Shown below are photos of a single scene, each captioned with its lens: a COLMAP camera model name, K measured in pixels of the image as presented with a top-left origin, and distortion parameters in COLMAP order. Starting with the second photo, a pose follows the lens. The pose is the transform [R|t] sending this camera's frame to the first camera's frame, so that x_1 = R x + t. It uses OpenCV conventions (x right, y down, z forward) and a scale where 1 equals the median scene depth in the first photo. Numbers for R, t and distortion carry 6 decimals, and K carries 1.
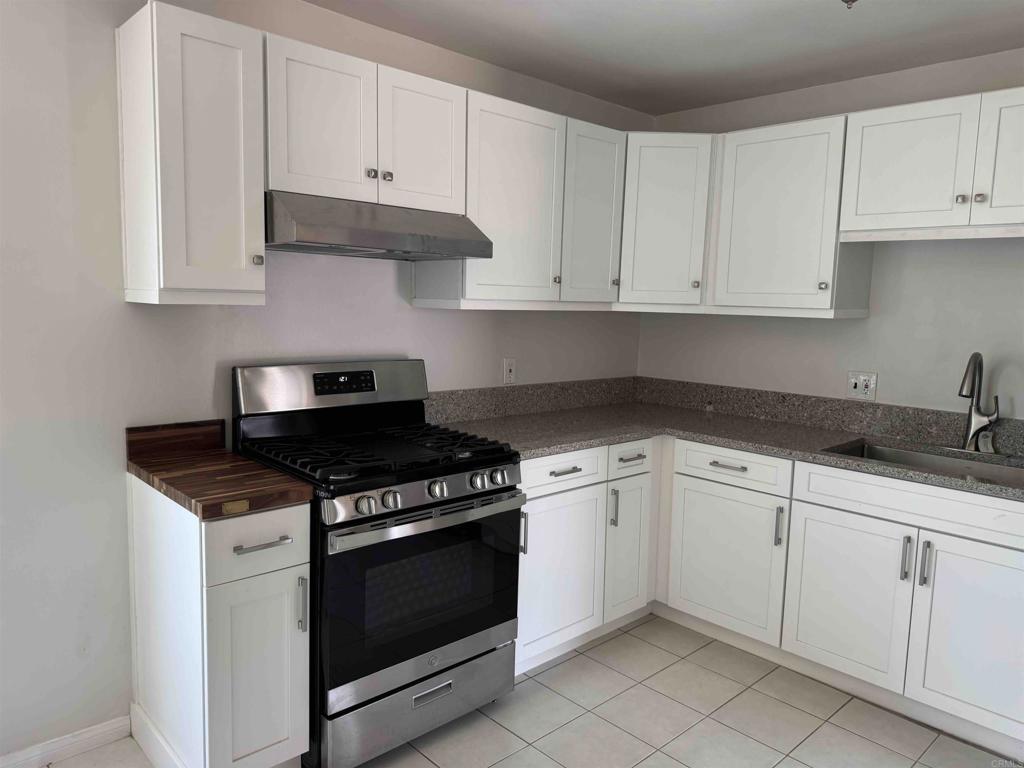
lens RADIAL K [[730.0, 0, 518.6], [0, 730.0, 382.1], [0, 0, 1]] dist [0.051932, -0.055256]
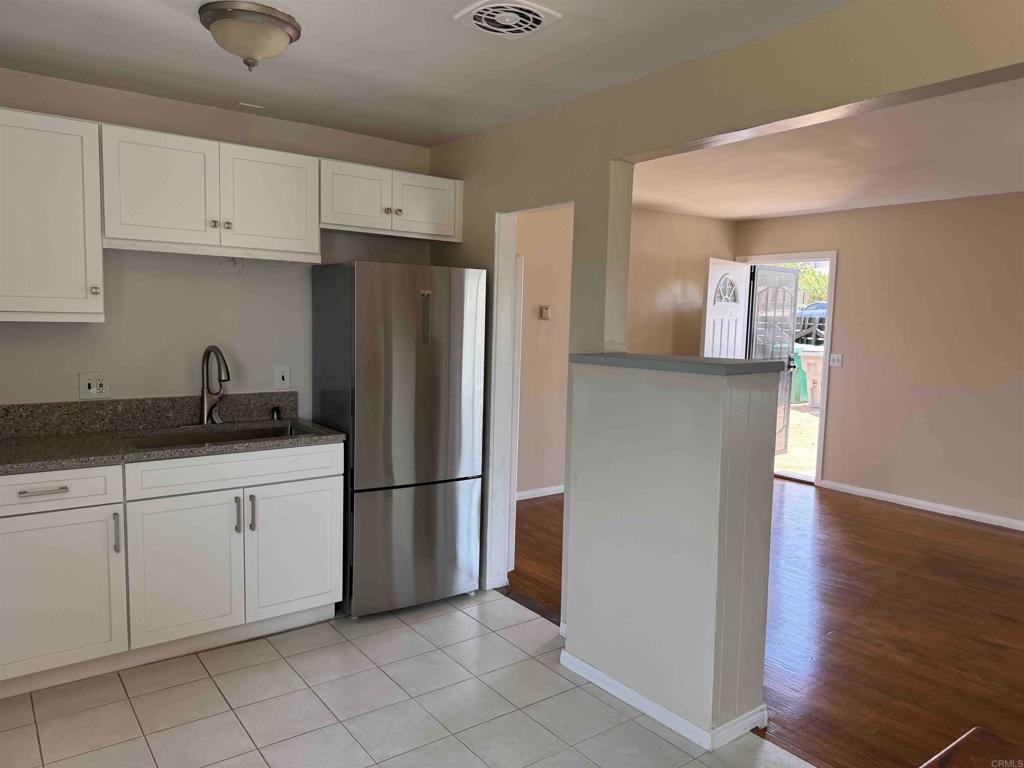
lens RADIAL K [[730.0, 0, 510.0], [0, 730.0, 386.2], [0, 0, 1]] dist [0.051932, -0.055256]
pose [[0.121907, -0.124997, 0.984639, -0.555576], [0.092260, 0.989170, 0.114150, -0.067509], [-0.988244, 0.076927, 0.132119, 0.336056]]
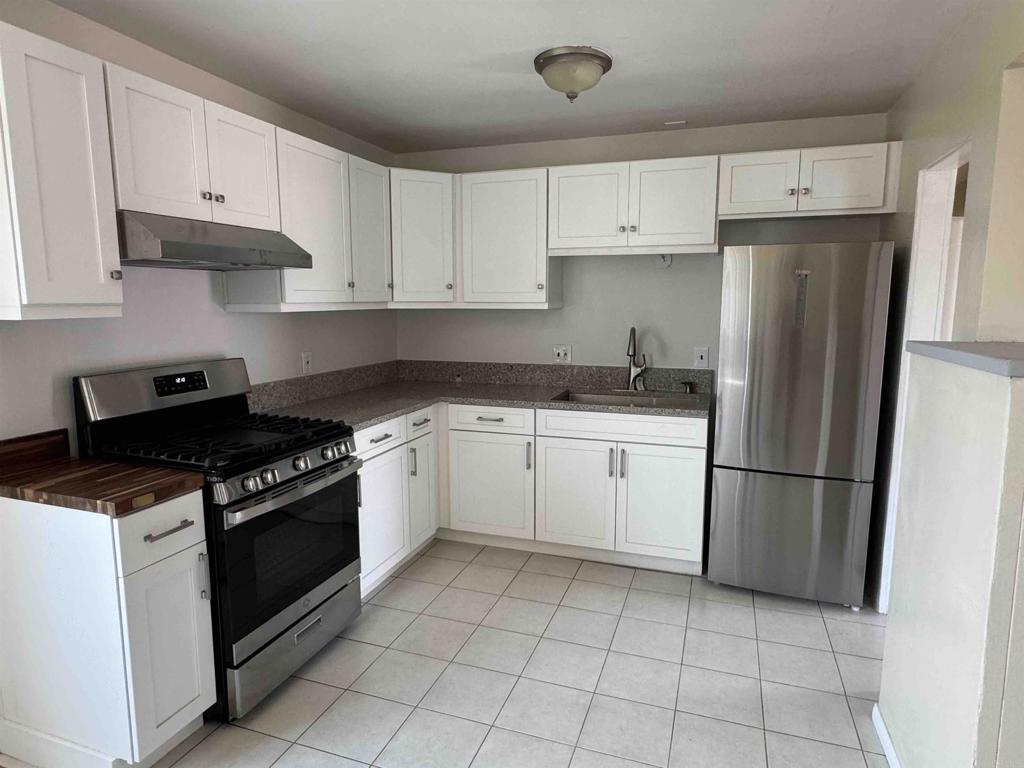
lens RADIAL K [[610.5, 0, 509.5], [0, 610.5, 383.9], [0, 0, 1]] dist [-0.008726, 0.003974]
pose [[0.891307, -0.092402, 0.443885, -0.197042], [0.079199, 0.995691, 0.048242, -0.003557], [-0.446430, -0.007843, 0.894784, -0.042106]]
